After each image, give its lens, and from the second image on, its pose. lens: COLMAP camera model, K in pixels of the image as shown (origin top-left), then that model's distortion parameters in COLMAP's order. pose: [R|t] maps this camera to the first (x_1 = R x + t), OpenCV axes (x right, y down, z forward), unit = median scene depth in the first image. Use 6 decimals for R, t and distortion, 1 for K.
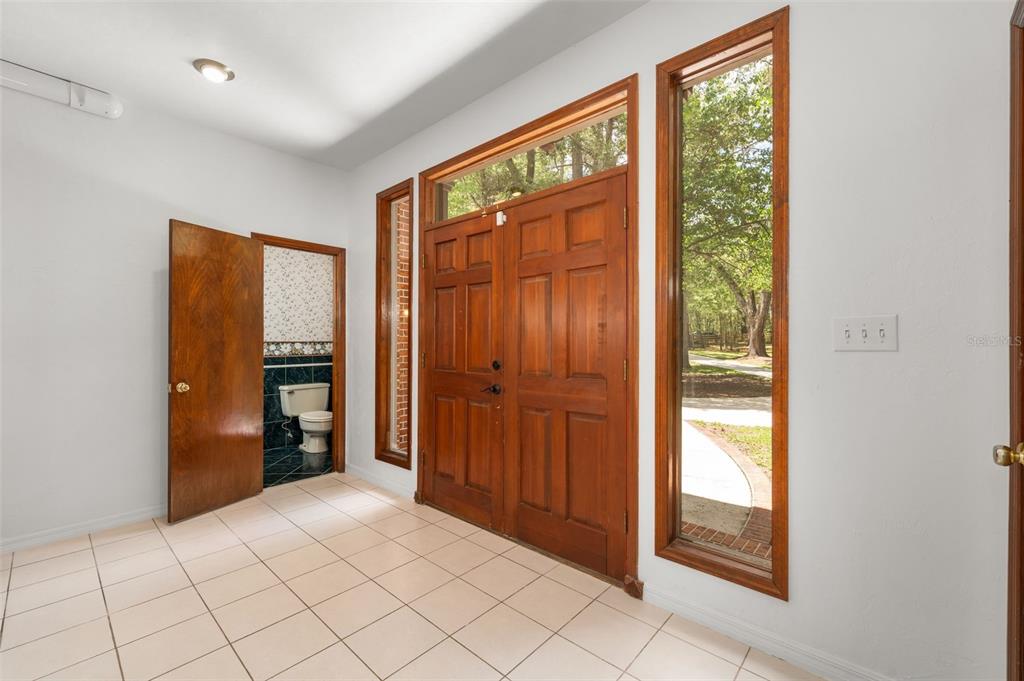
lens RADIAL K [[423.5, 0, 510.4], [0, 423.5, 343.1], [0, 0, 1]] dist [0.001958, -0.000646]
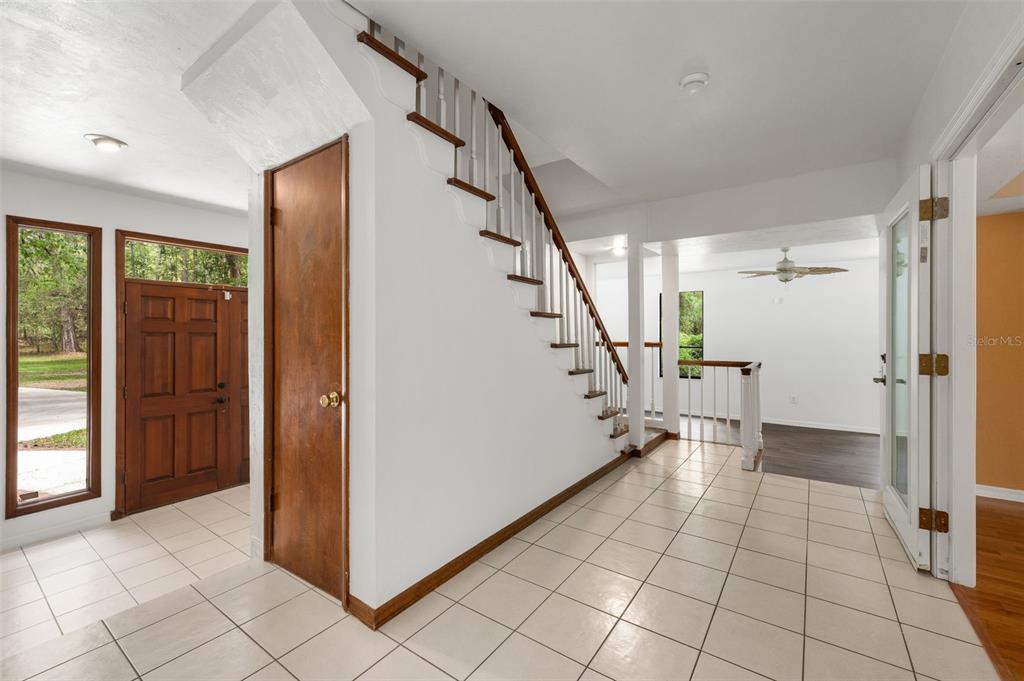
lens RADIAL K [[423.5, 0, 510.3], [0, 423.5, 336.2], [0, 0, 1]] dist [0.001958, -0.000646]
pose [[-0.121253, -0.004965, 0.992609, -1.705147], [-0.003102, 0.999984, 0.004623, -0.140534], [-0.992617, -0.002519, -0.121267, 0.103761]]
